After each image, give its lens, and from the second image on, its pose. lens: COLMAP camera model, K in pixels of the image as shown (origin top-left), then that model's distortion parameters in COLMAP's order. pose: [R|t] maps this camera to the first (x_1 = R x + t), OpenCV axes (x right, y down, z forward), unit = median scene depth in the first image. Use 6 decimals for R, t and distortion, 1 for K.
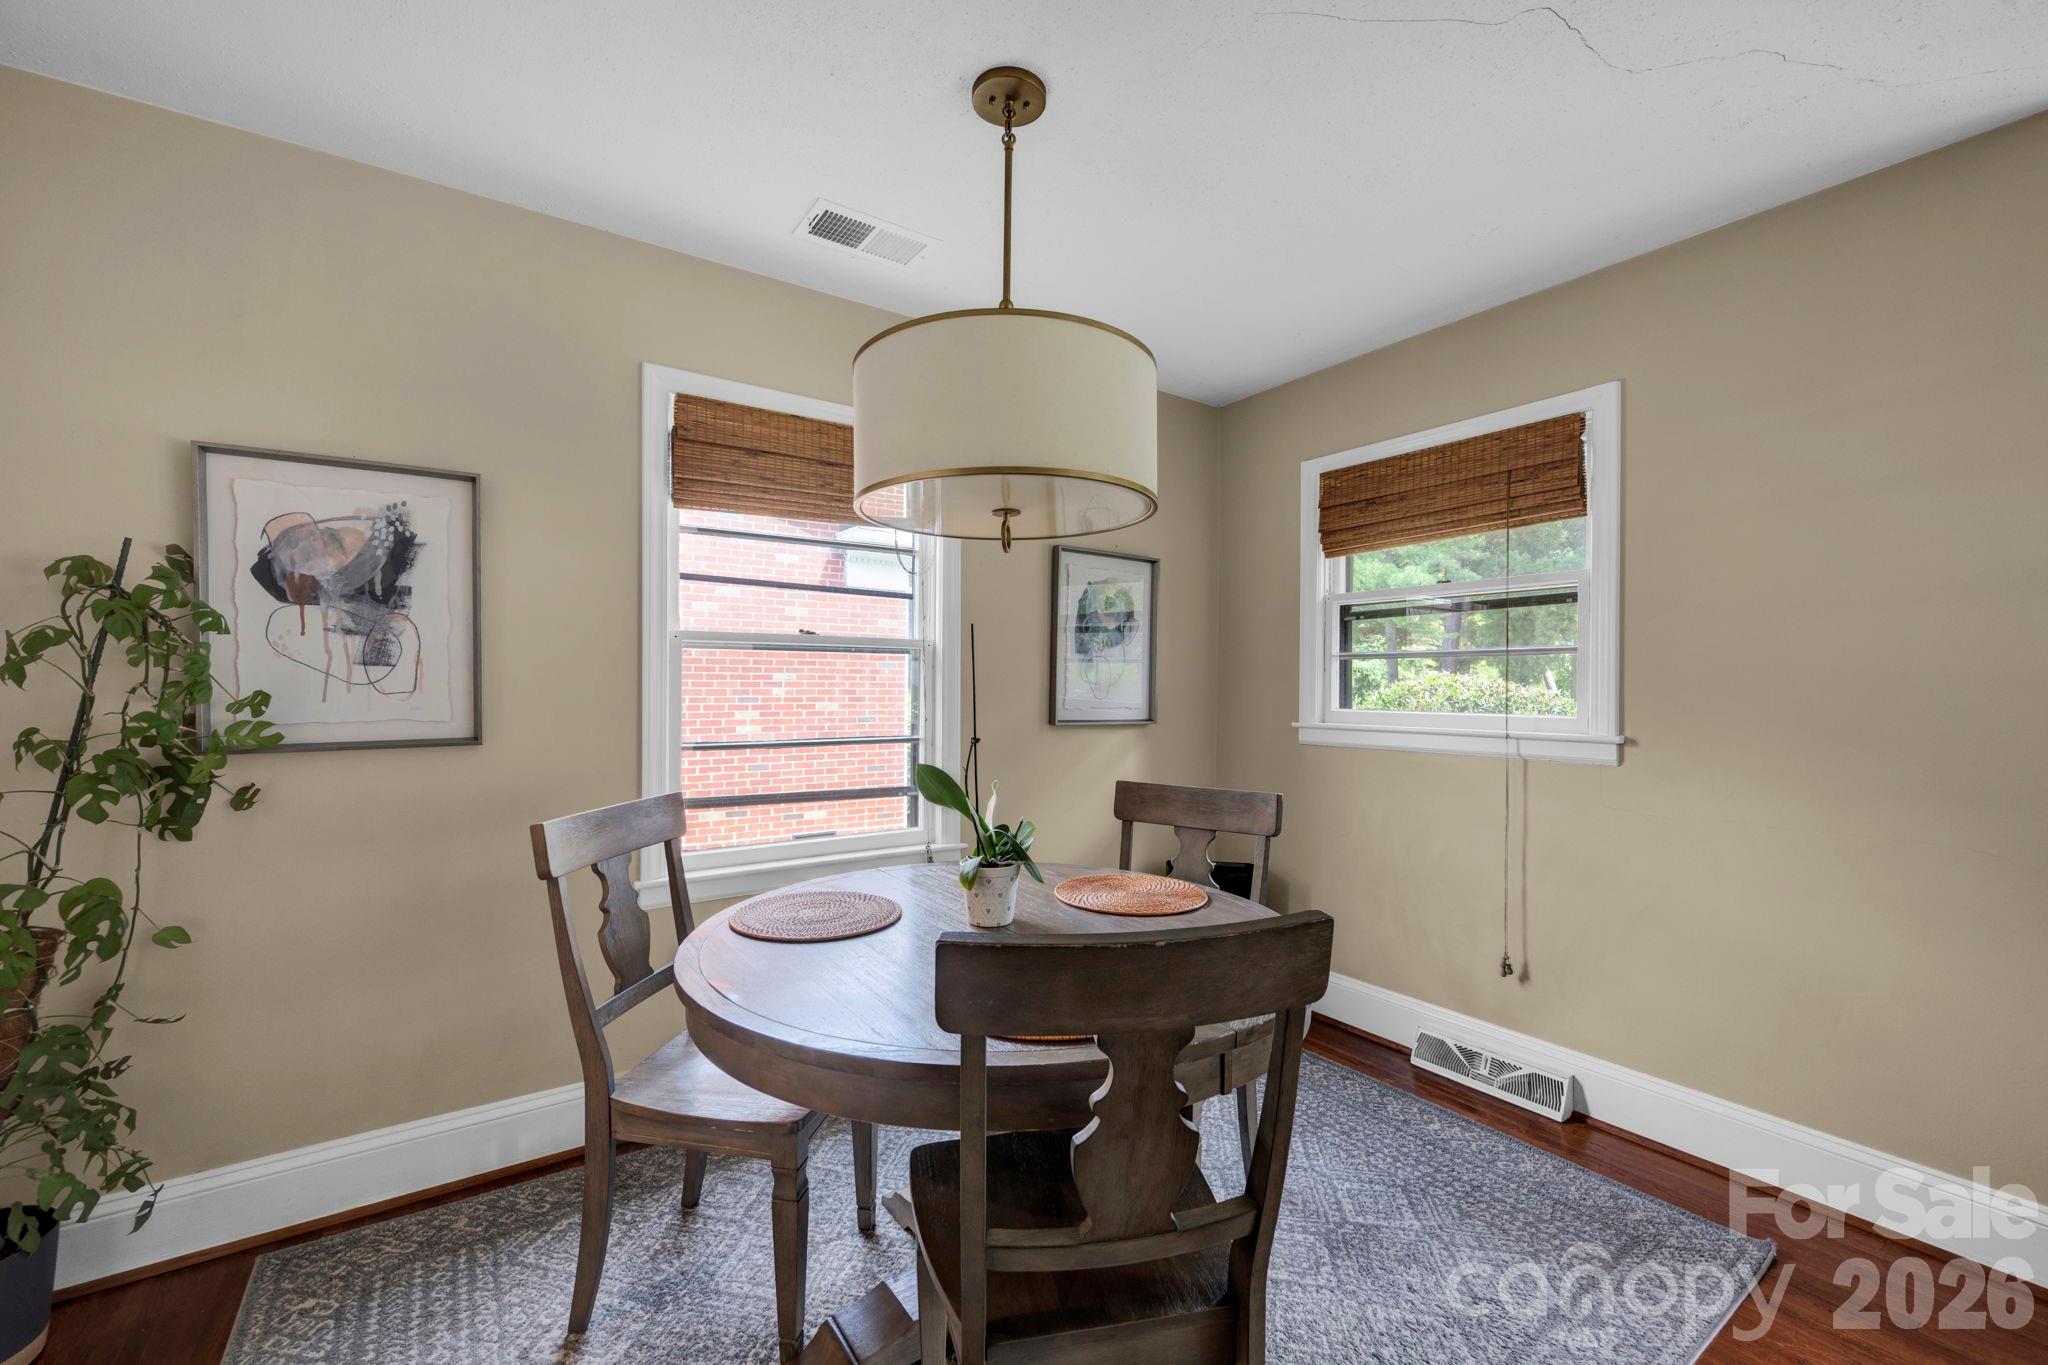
lens RADIAL K [[829.7, 0, 1026.2], [0, 829.7, 685.8], [0, 0, 1]] dist [0.000741, 0.000254]
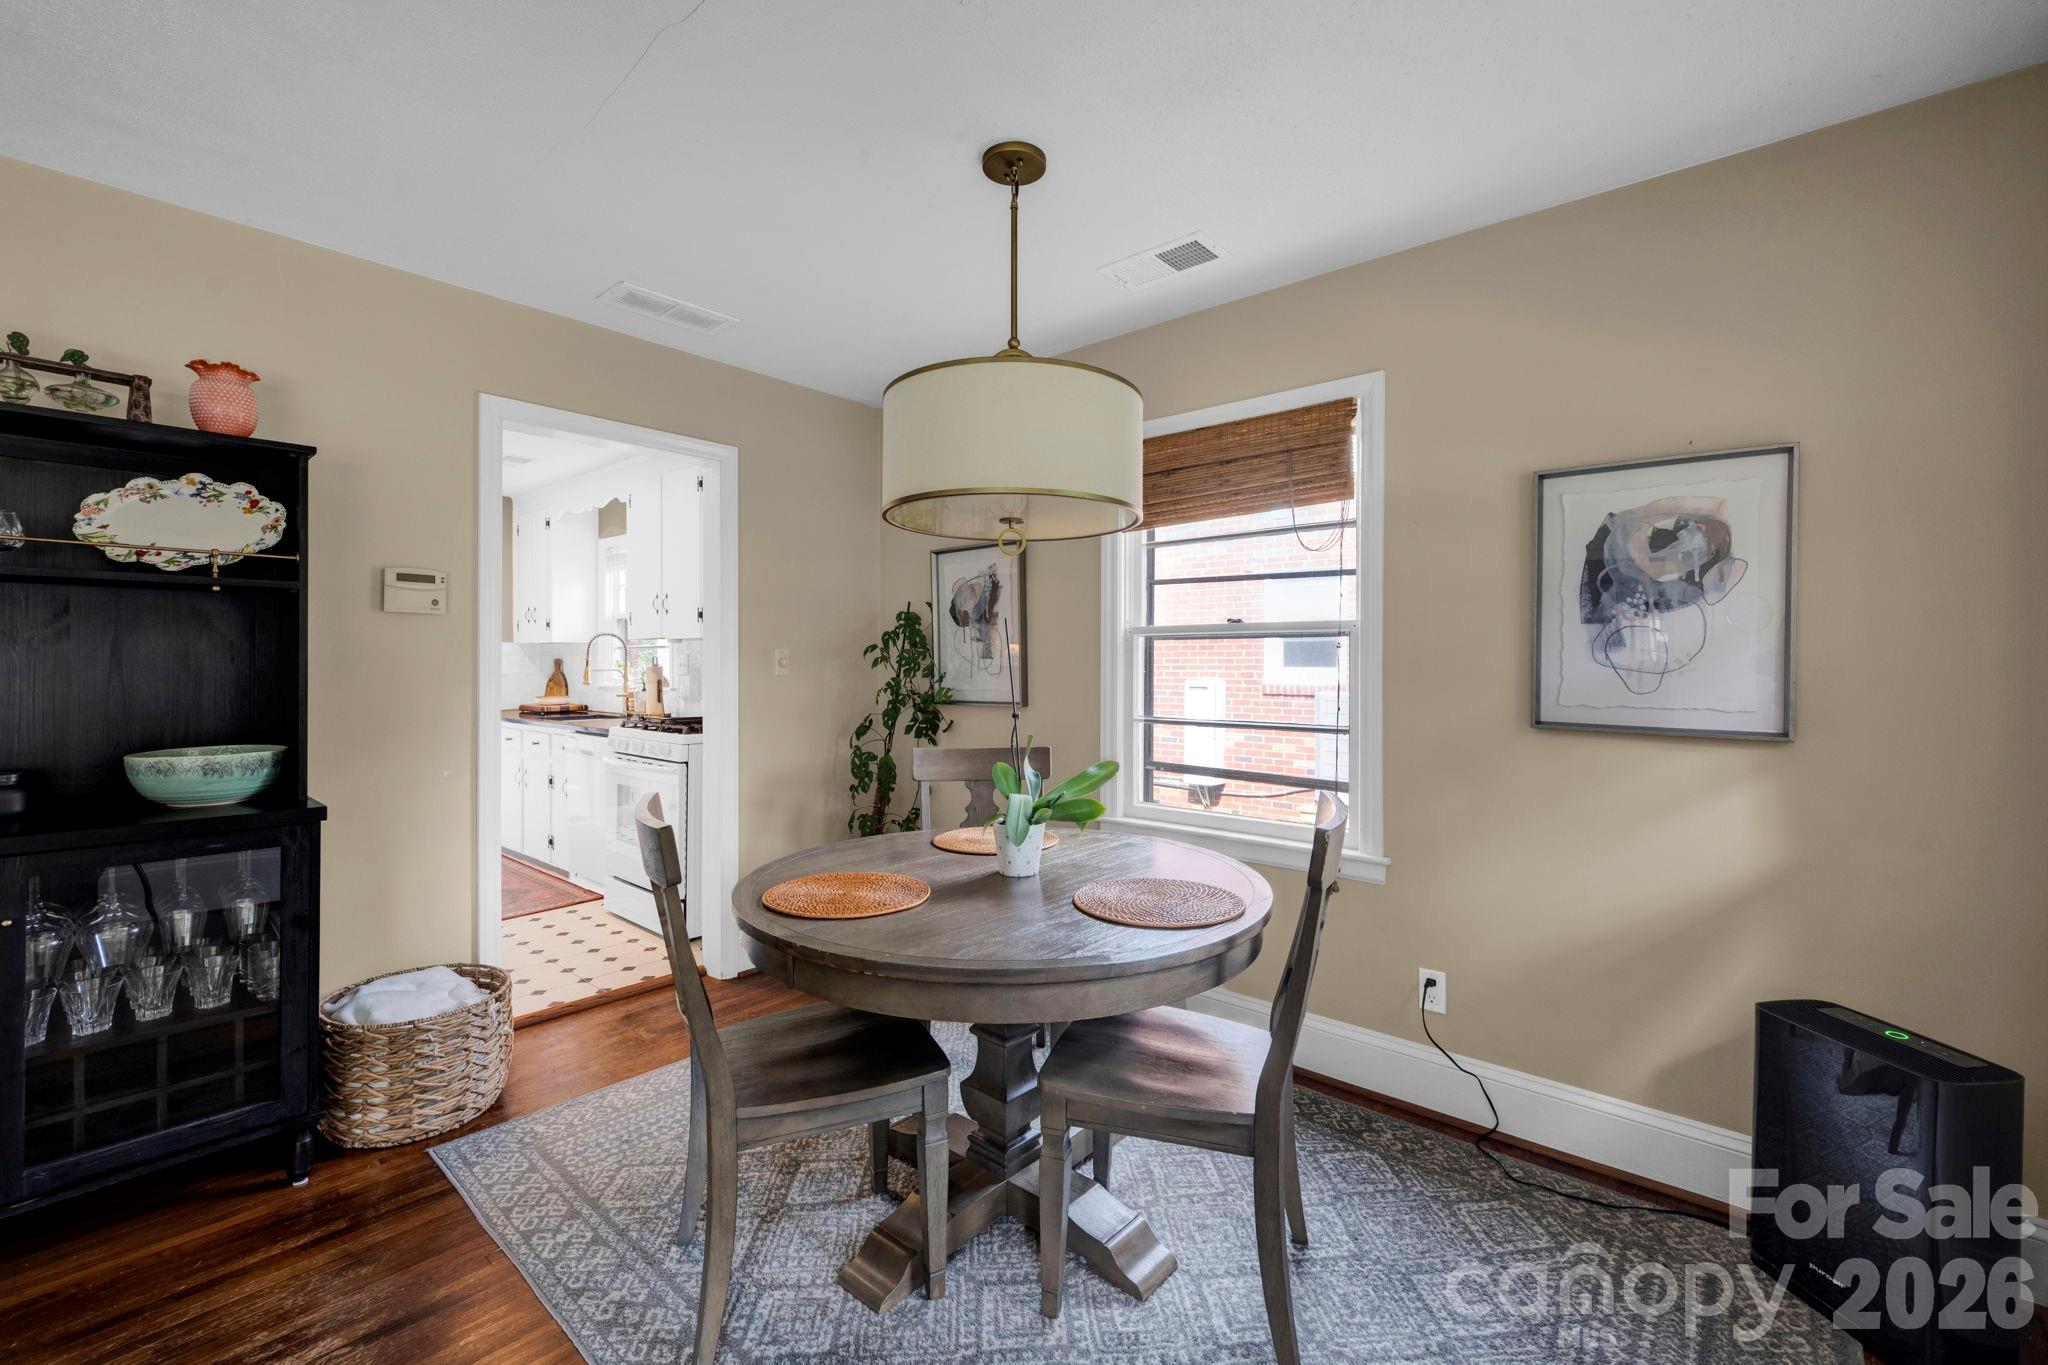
lens RADIAL K [[857.6, 0, 1020.2], [0, 857.6, 664.3], [0, 0, 1]] dist [-0.000671, -0.000068]
pose [[0.241328, -0.004999, -0.970431, 0.746970], [-0.003990, 0.999973, -0.006143, -0.000526], [0.970435, 0.005355, 0.241301, 0.466988]]
